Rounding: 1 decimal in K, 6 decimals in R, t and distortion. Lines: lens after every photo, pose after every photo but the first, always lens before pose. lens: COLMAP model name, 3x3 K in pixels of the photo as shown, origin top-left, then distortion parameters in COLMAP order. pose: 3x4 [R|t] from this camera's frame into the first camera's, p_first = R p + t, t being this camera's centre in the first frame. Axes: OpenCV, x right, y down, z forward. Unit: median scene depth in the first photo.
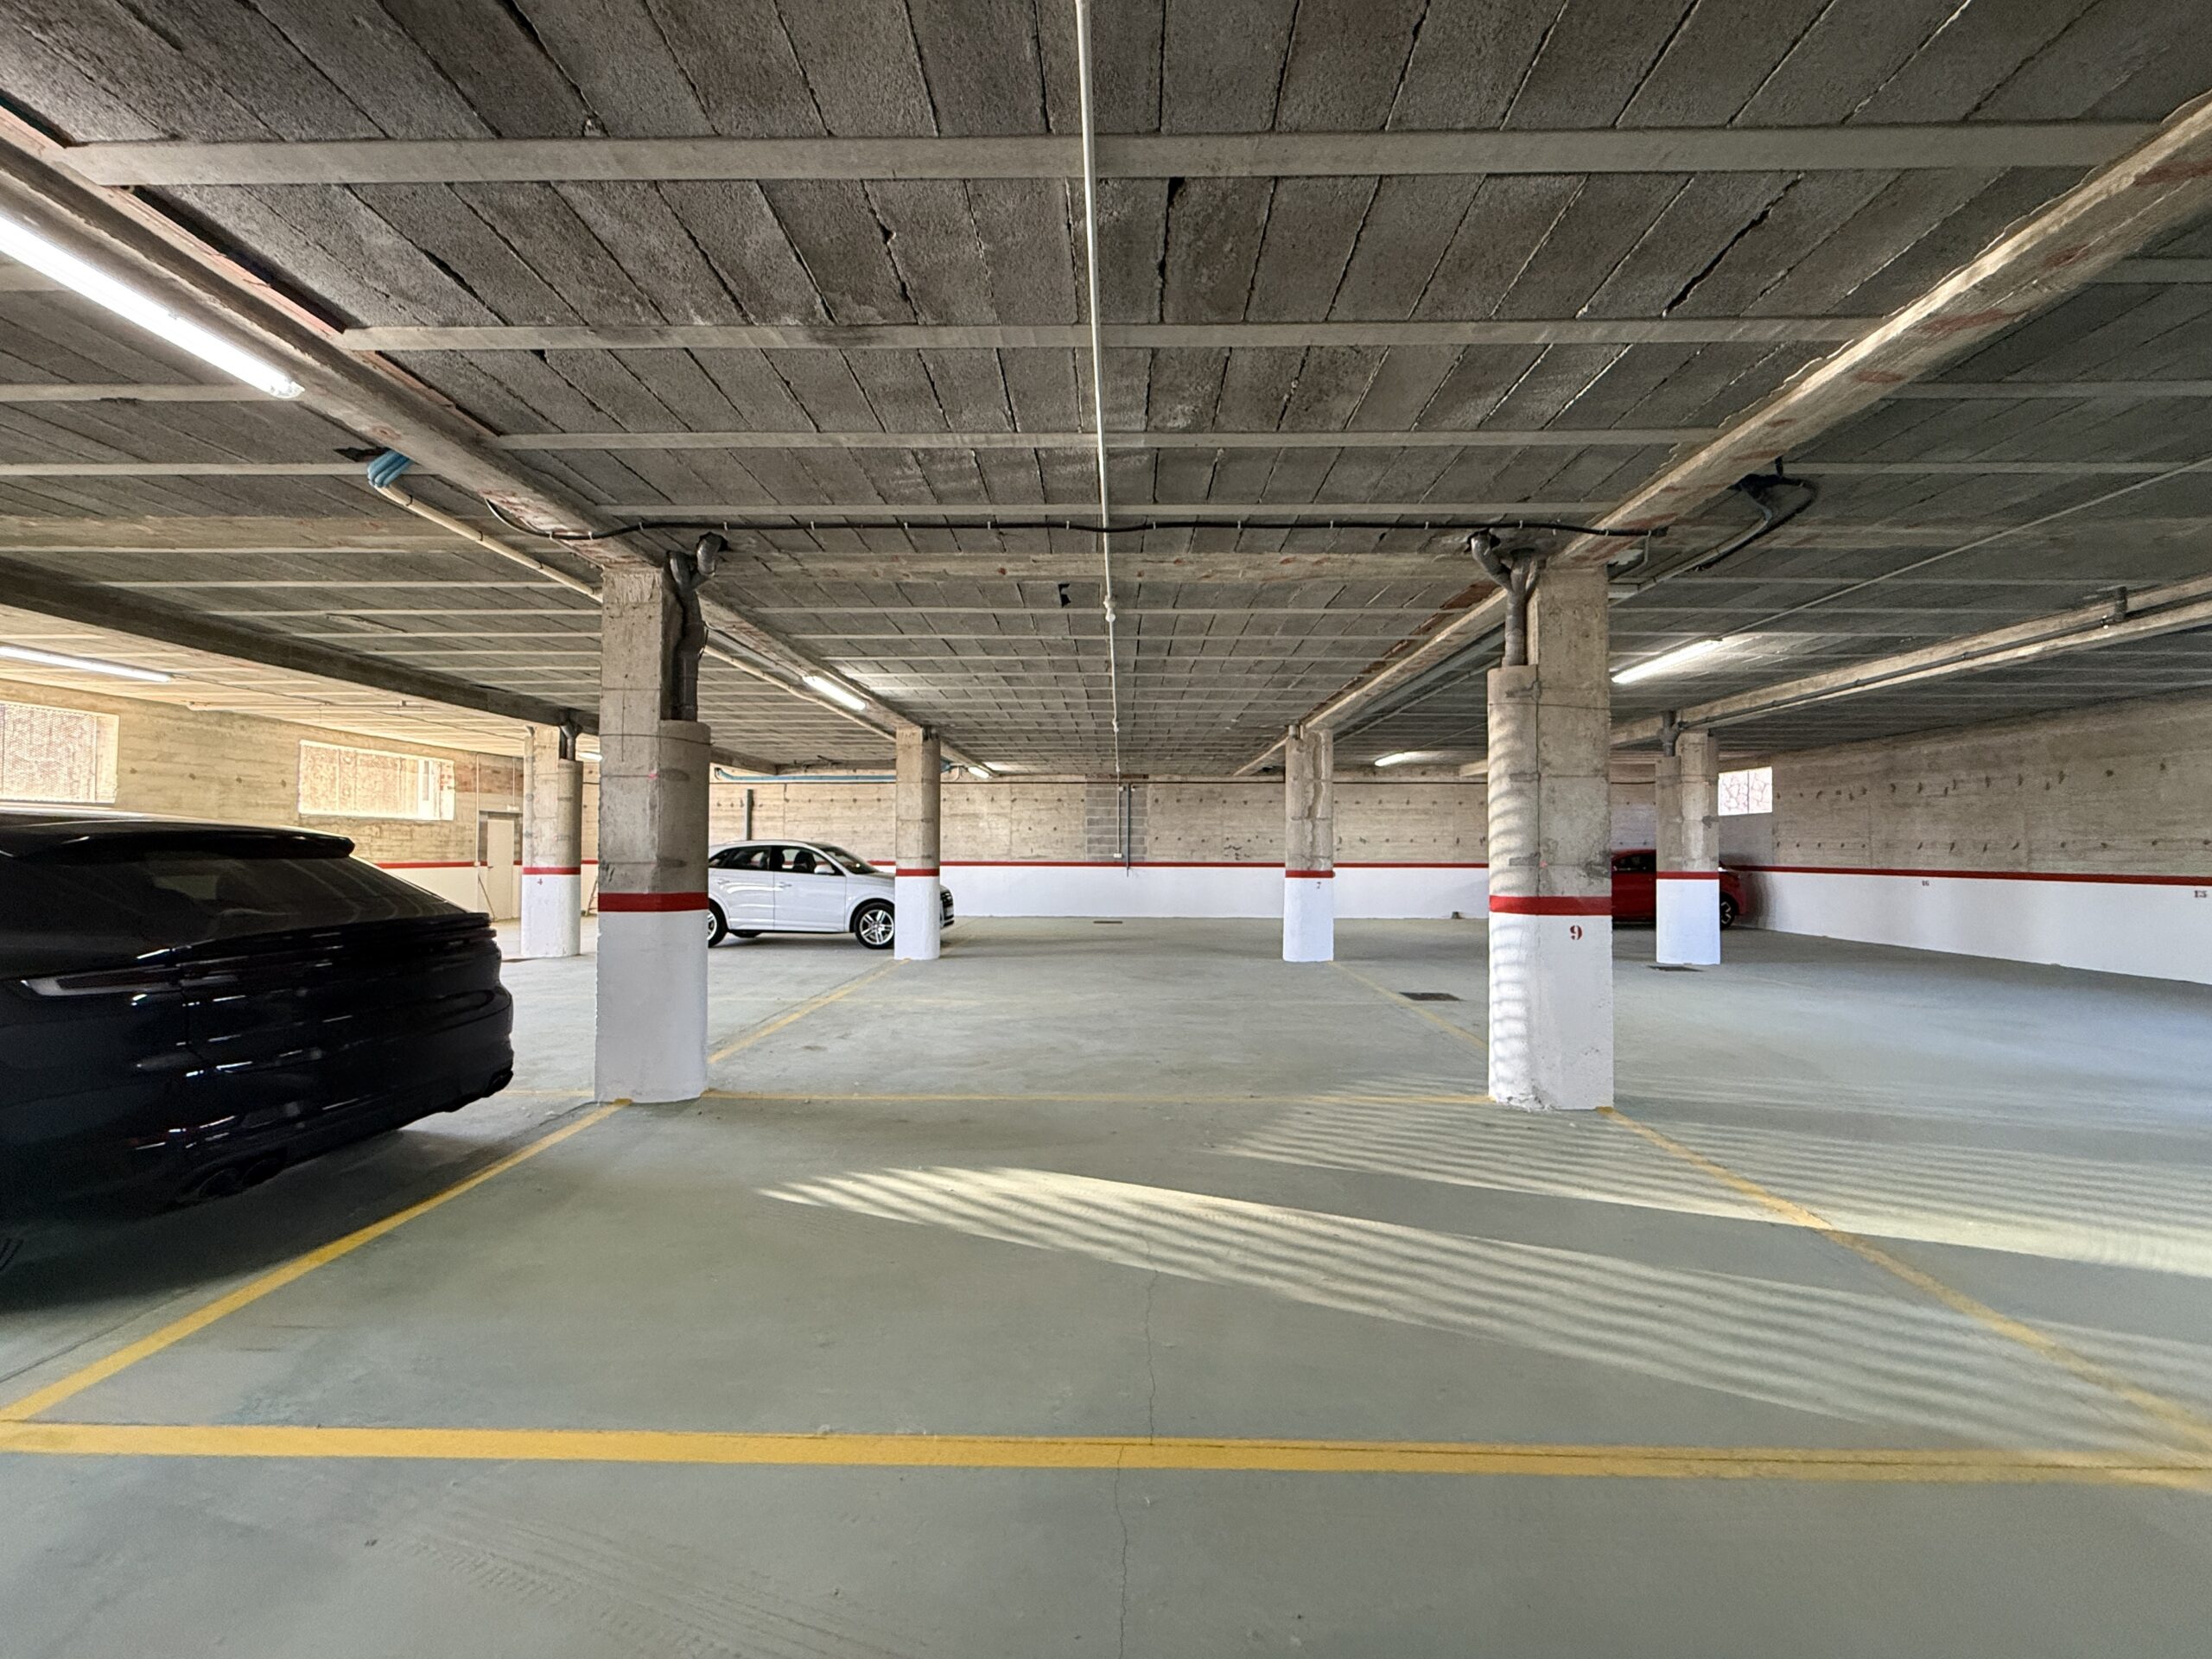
lens RADIAL K [[876.4, 0, 1106.0], [0, 876.4, 829.5], [0, 0, 1]] dist [0.002131, 0.000018]
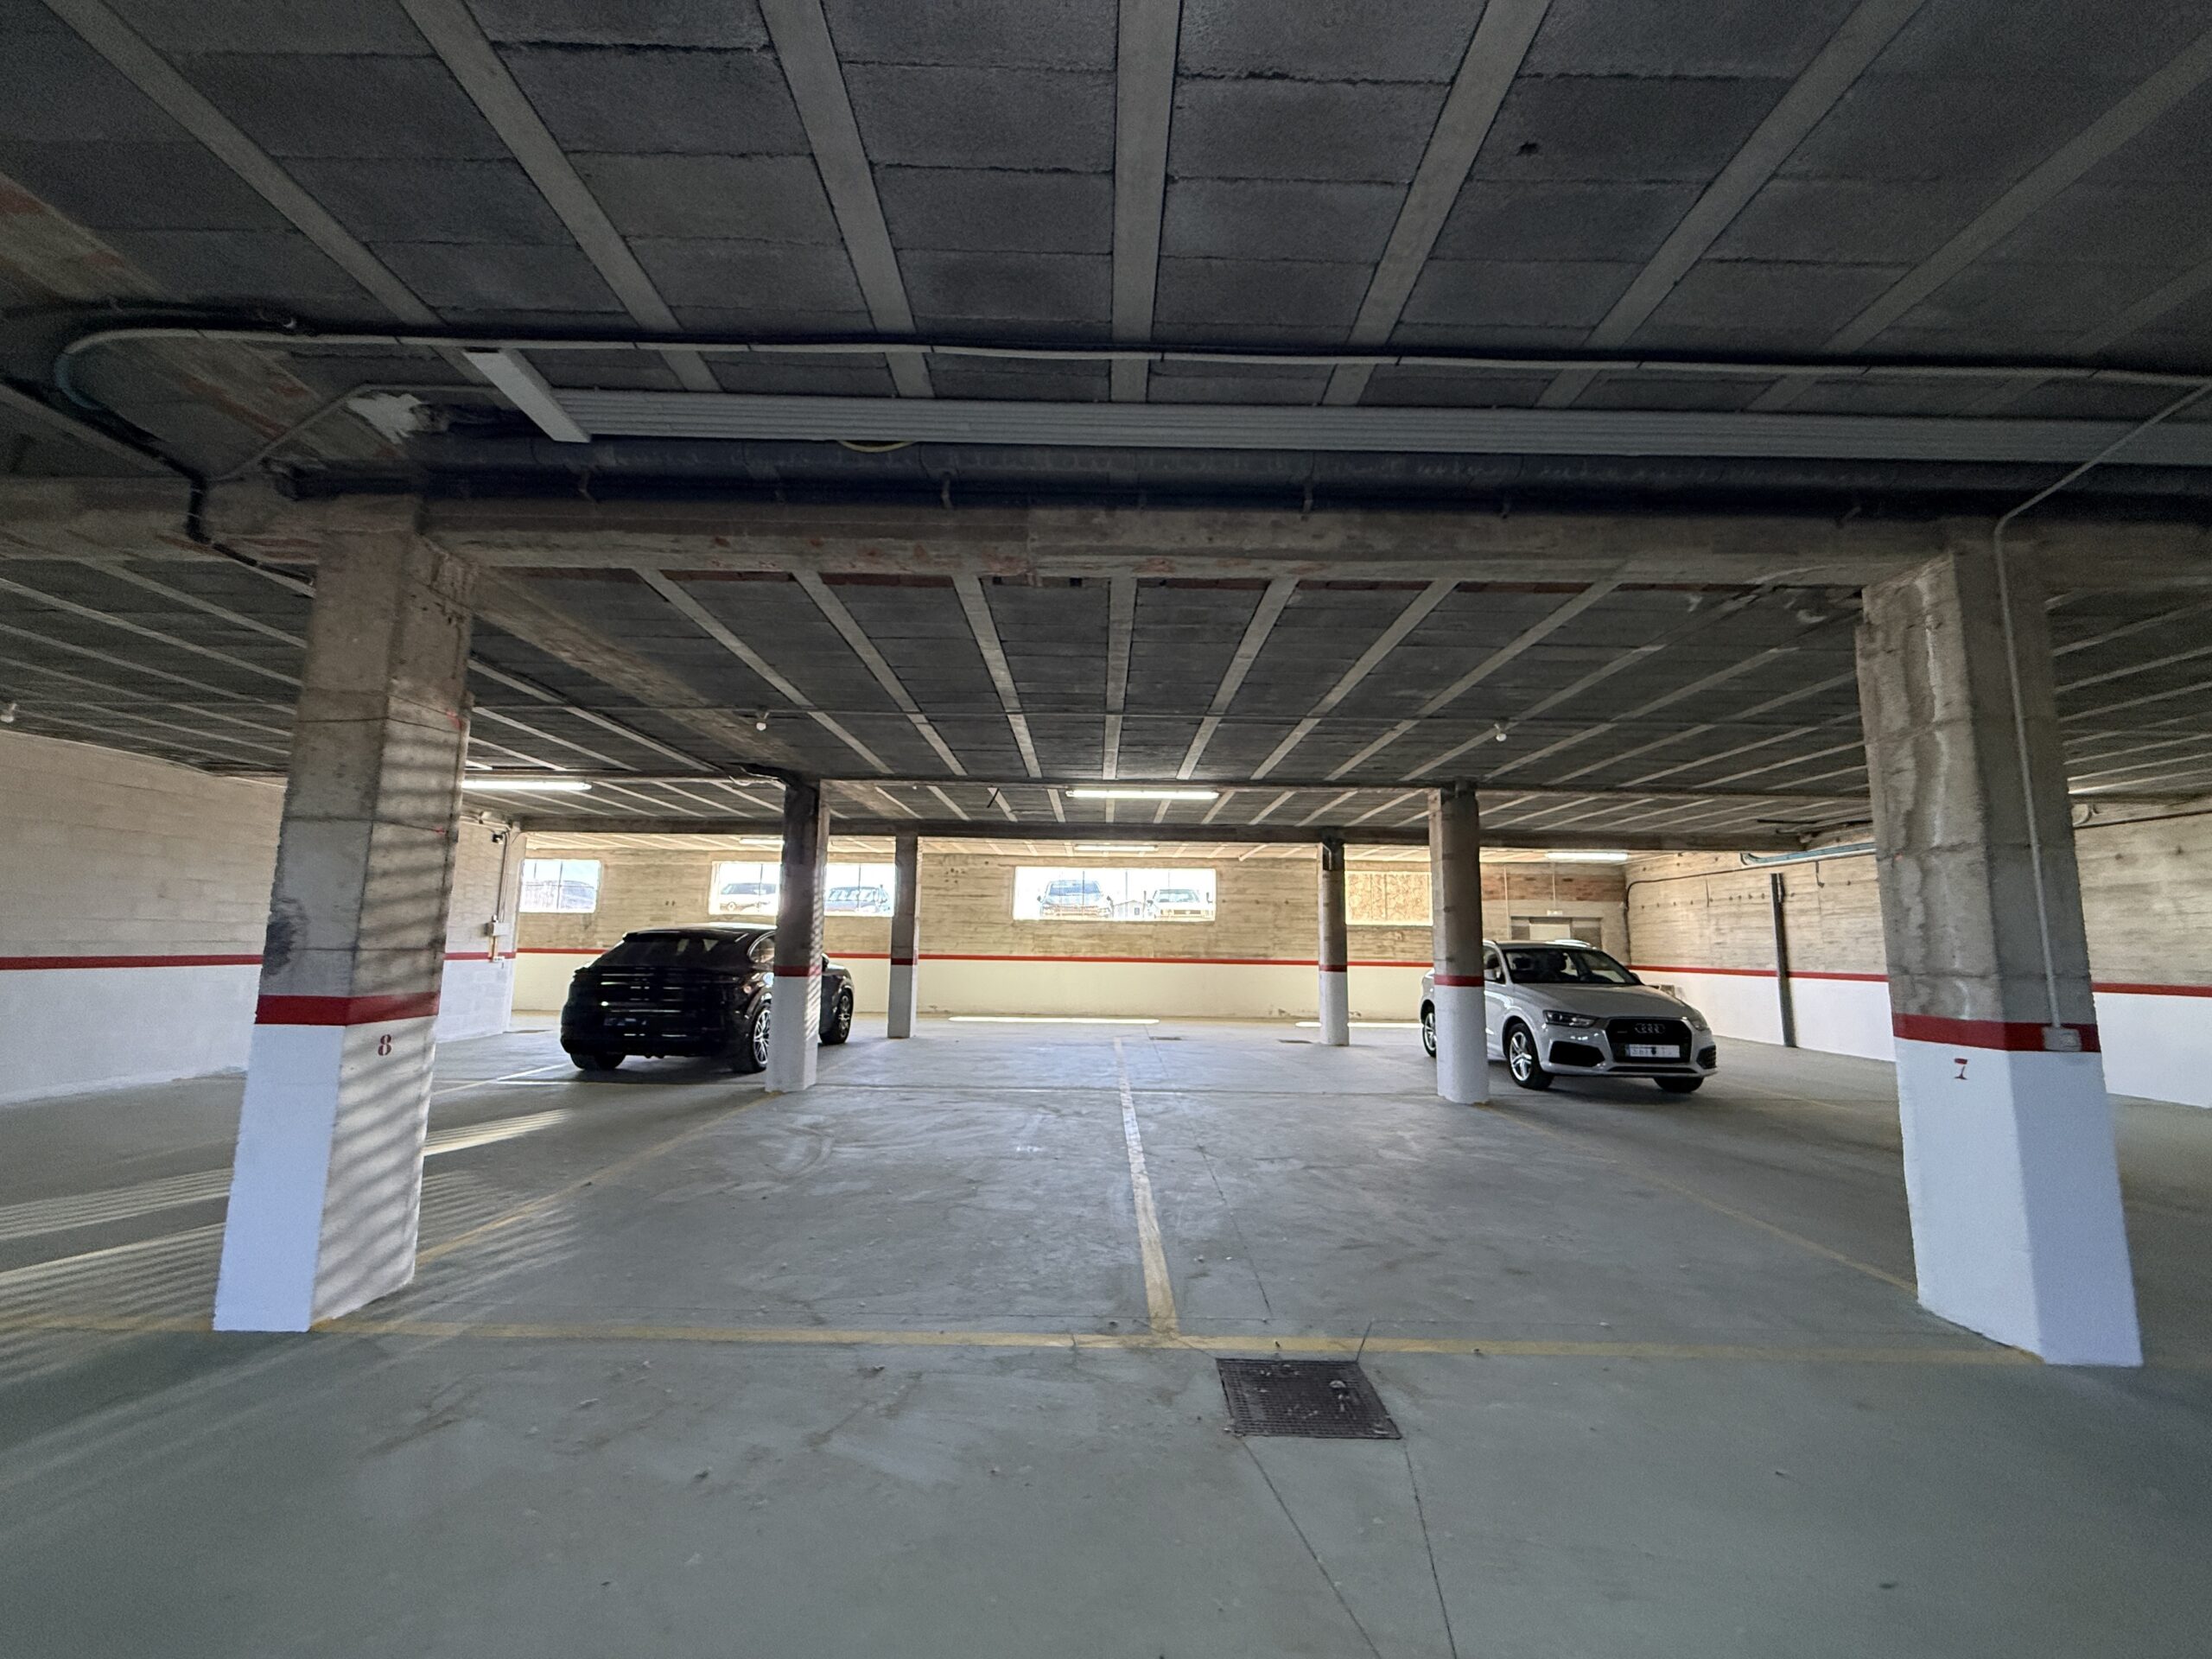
lens RADIAL K [[876.4, 0, 1106.0], [0, 876.4, 829.5], [0, 0, 1]] dist [0.002131, 0.000018]
pose [[0.028911, -0.134685, -0.990467, 0.513486], [0.008716, 0.990877, -0.134487, 0.019453], [0.999544, -0.004744, 0.029821, 0.653982]]
